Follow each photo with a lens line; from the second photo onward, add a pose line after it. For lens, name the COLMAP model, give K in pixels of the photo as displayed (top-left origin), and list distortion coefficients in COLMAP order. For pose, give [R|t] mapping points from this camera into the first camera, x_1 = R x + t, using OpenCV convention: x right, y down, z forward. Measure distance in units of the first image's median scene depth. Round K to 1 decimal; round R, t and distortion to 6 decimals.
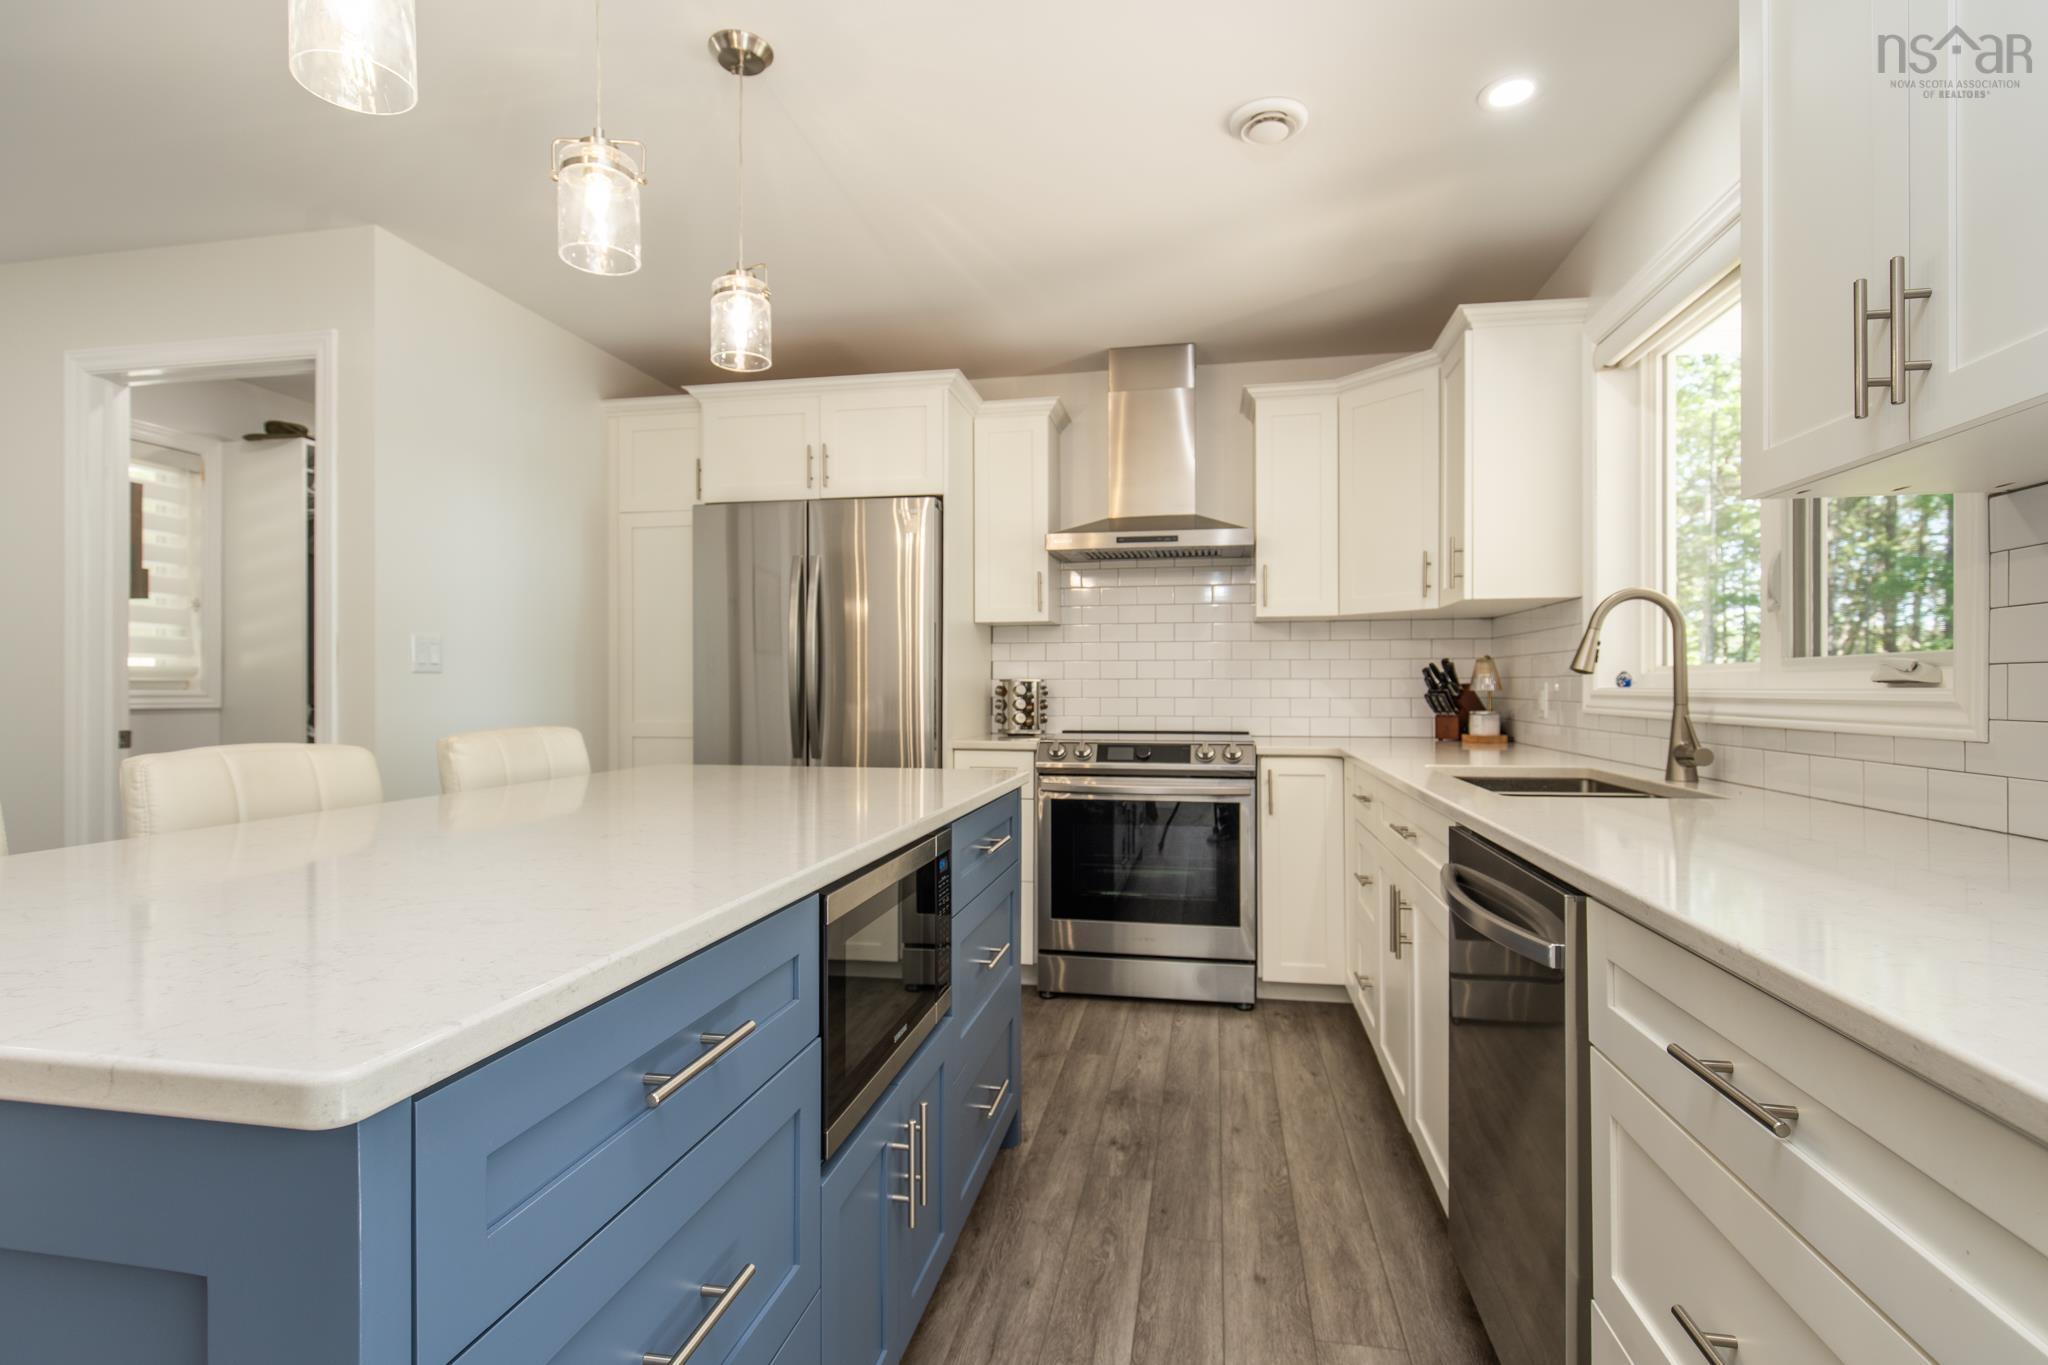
lens RADIAL K [[987.2, 0, 1021.9], [0, 987.2, 694.0], [0, 0, 1]] dist [0.001459, -0.001333]
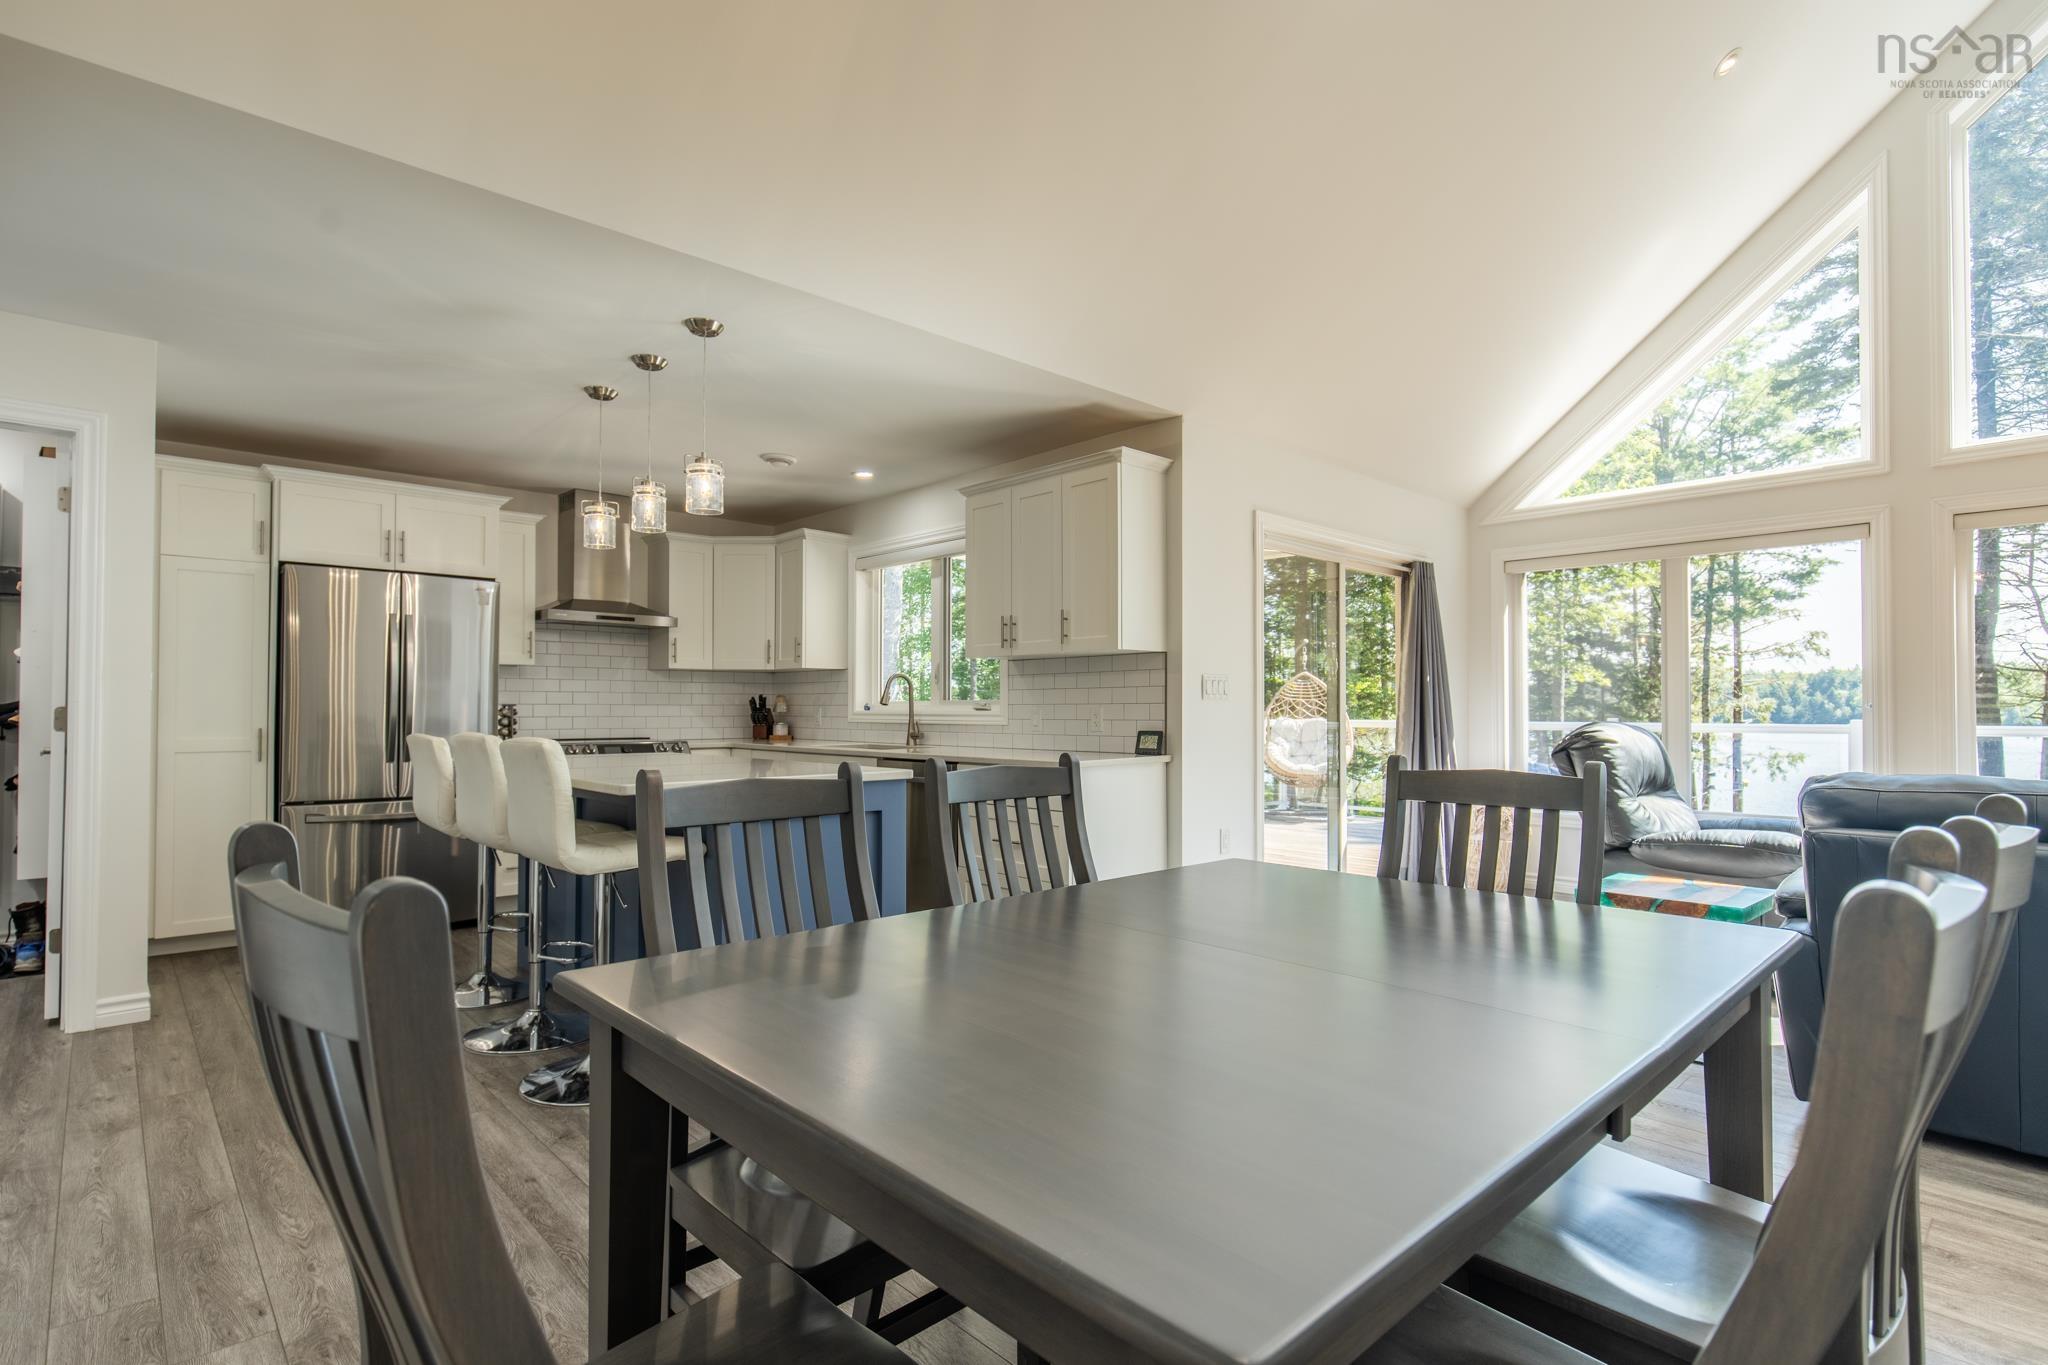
lens RADIAL K [[983.4, 0, 1023.6], [0, 983.4, 697.0], [0, 0, 1]] dist [-0.004046, -0.000994]
pose [[0.584065, 0.012482, 0.811611, -0.809309], [0.003919, 0.999827, -0.018197, 0.004130], [-0.811697, 0.013809, 0.583915, -0.493401]]
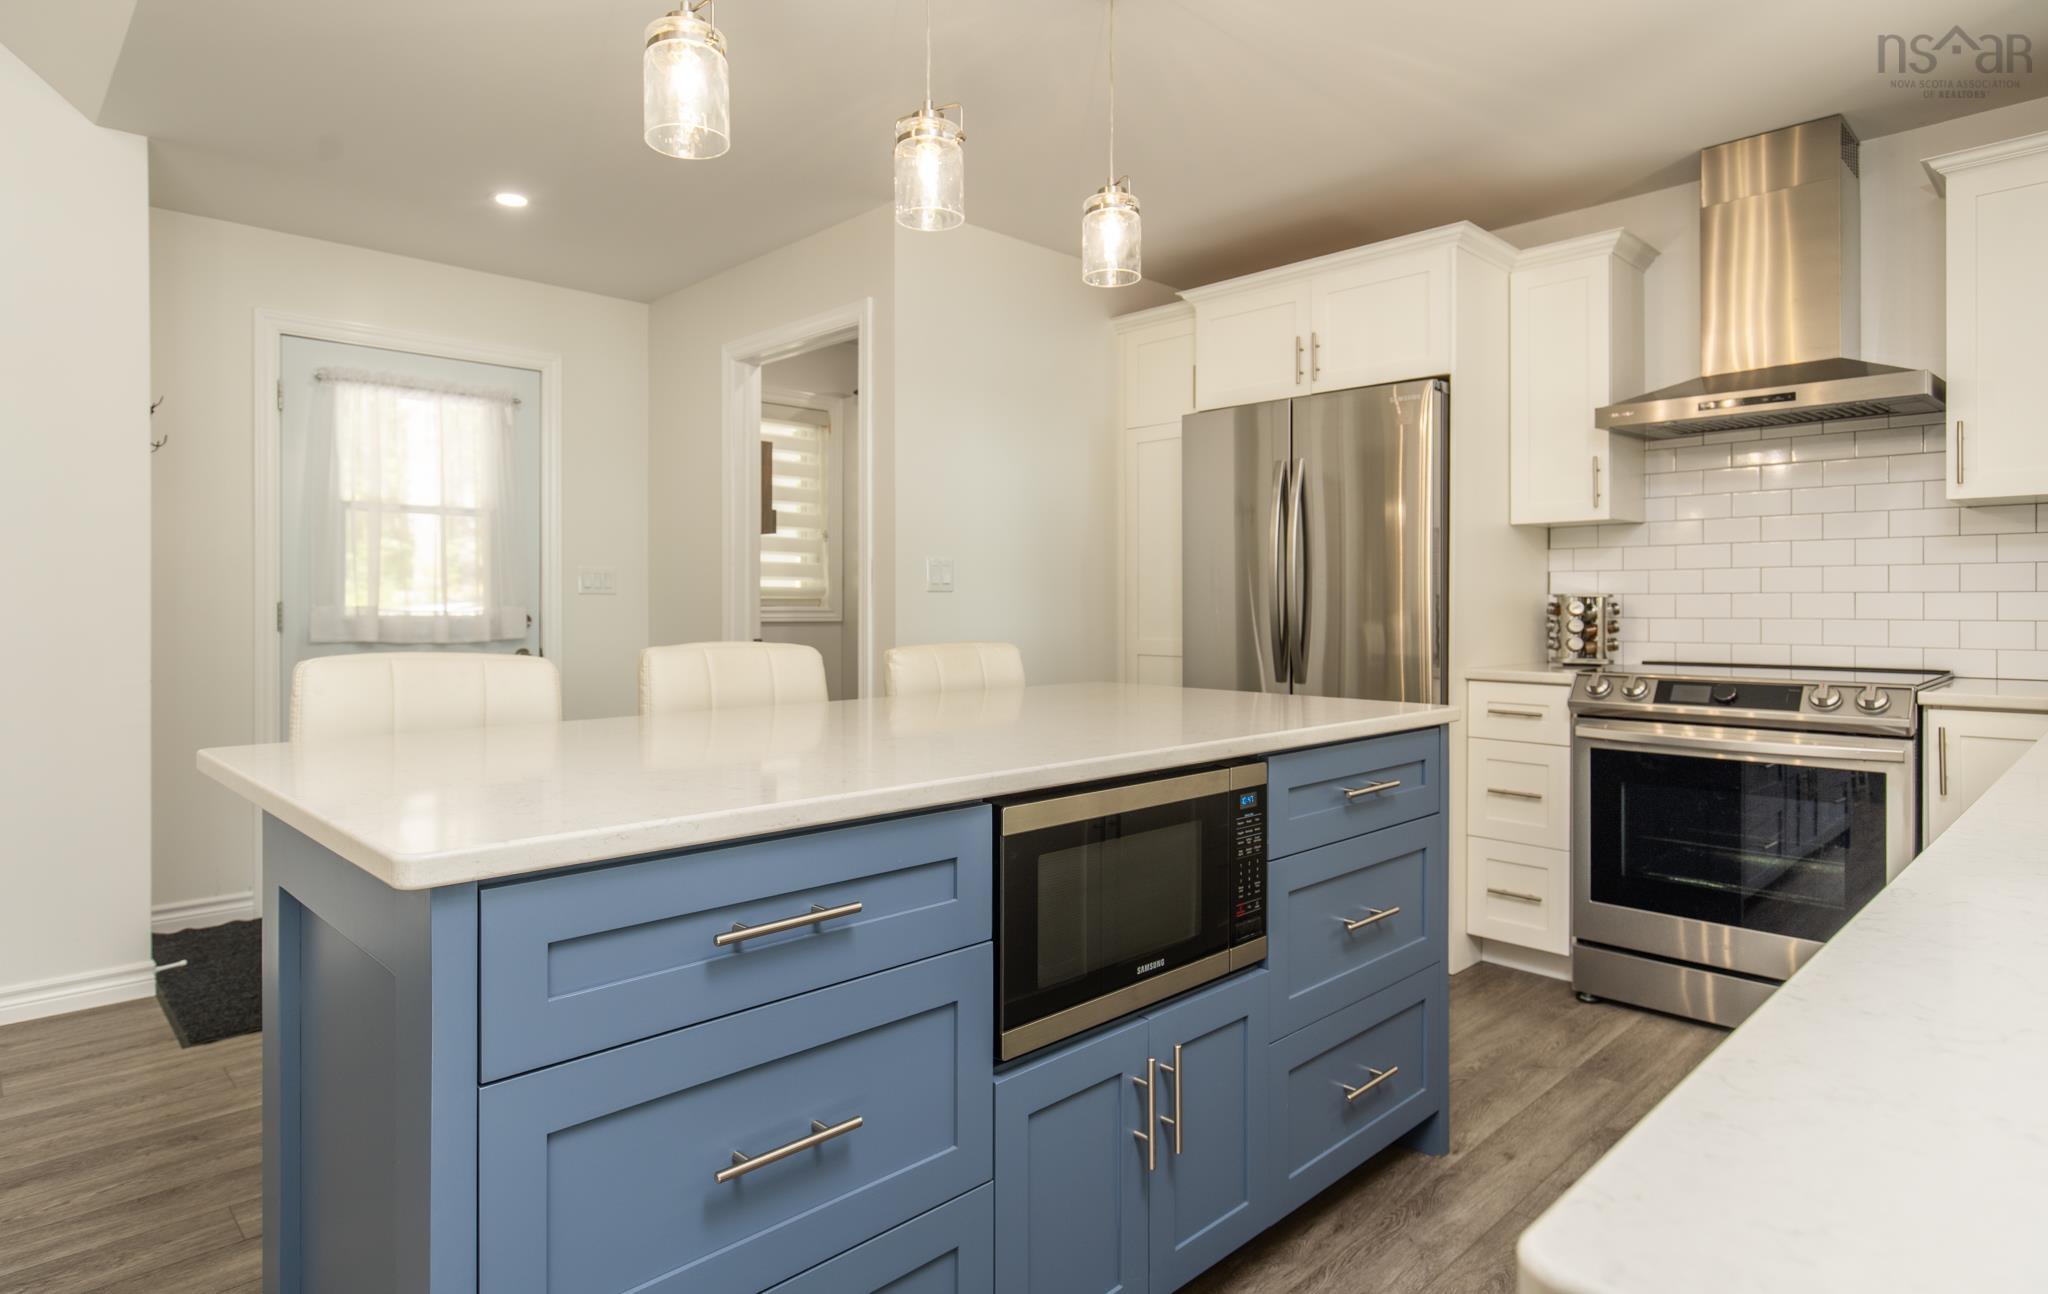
lens RADIAL K [[1122.4, 0, 1022.7], [0, 1122.4, 612.7], [0, 0, 1]] dist [0.011529, -0.001852]
pose [[0.821627, 0.004655, -0.570007, 0.167459], [-0.003427, 0.999989, 0.003227, -0.001860], [0.570015, -0.000698, 0.821634, 0.011265]]
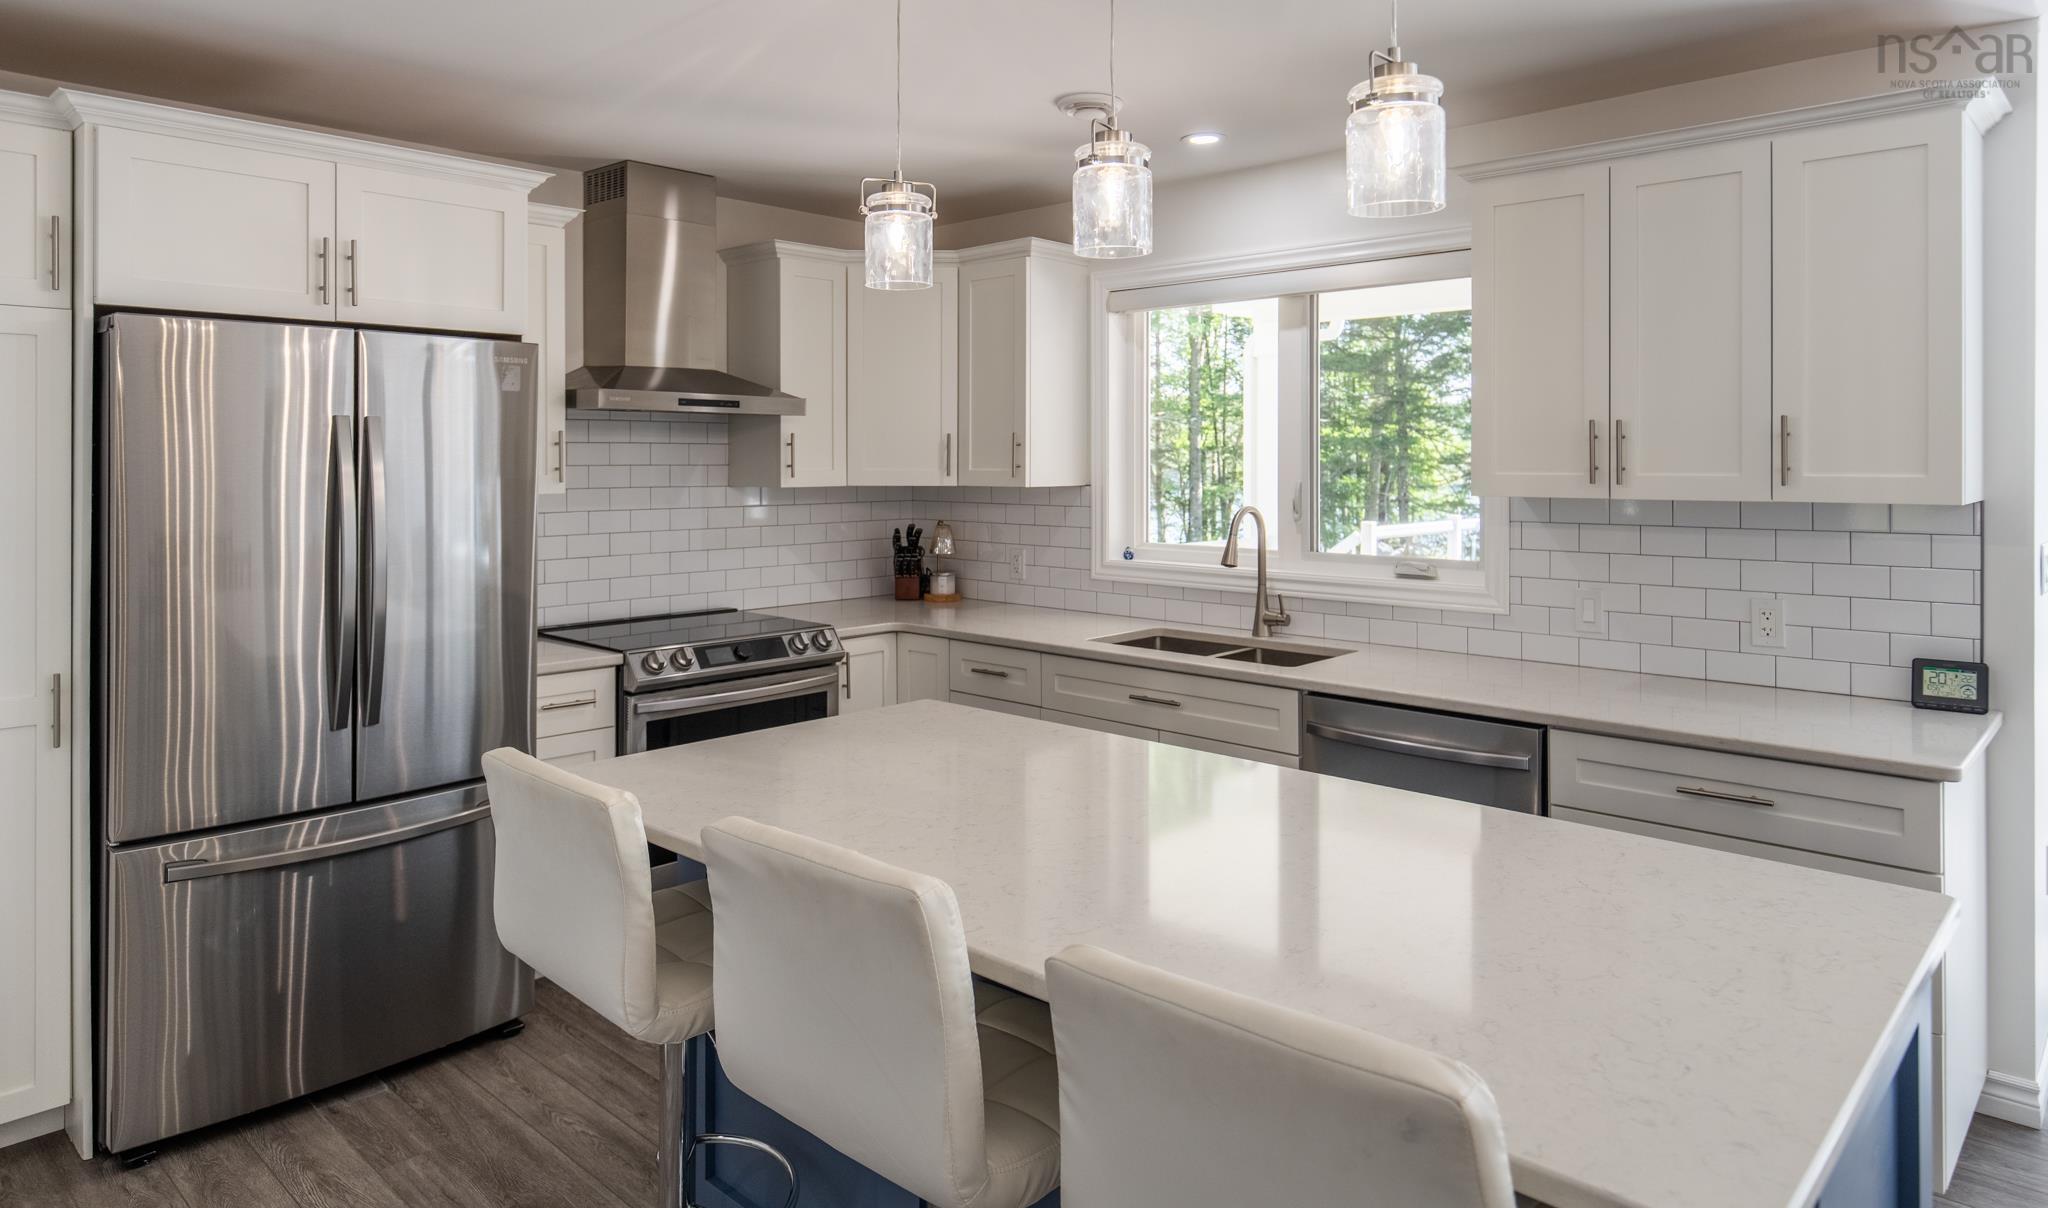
lens RADIAL K [[1244.6, 0, 1015.4], [0, 1244.6, 456.2], [0, 0, 1]] dist [0.006547, 0.000224]
pose [[0.537817, 0.003108, 0.843056, -0.669882], [0.006960, 0.999943, -0.008127, -0.102024], [-0.843033, 0.010238, 0.537765, 0.189705]]
